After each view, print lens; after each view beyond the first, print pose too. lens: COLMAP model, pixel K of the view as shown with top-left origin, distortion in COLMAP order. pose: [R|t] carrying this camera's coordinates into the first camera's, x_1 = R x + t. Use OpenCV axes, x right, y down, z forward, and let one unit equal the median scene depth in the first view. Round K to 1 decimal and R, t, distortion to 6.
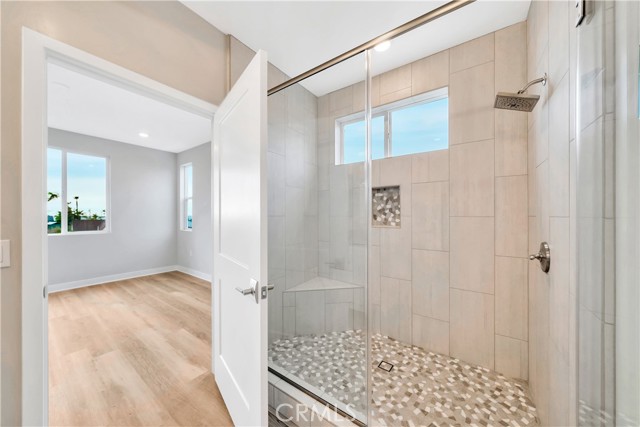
lens RADIAL K [[223.0, 0, 319.0], [0, 223.0, 214.3], [0, 0, 1]] dist [0.000966, -0.000524]
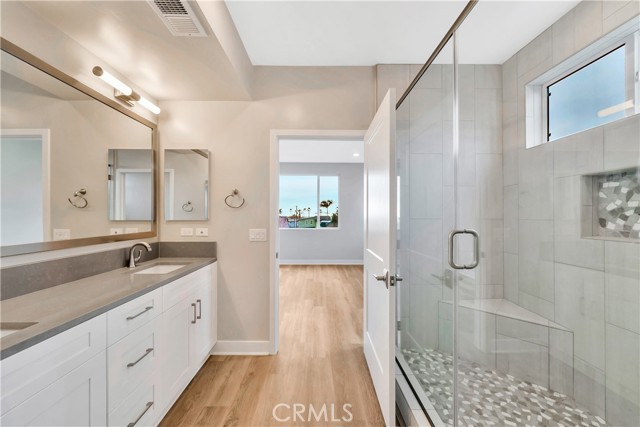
lens RADIAL K [[238.9, 0, 320.2], [0, 238.9, 214.3], [0, 0, 1]] dist [-0.001538, 0.000088]
pose [[0.595367, -0.003806, -0.803445, 0.342360], [-0.001034, 0.999984, -0.005503, -0.005682], [0.803453, 0.004107, 0.595354, 0.012515]]
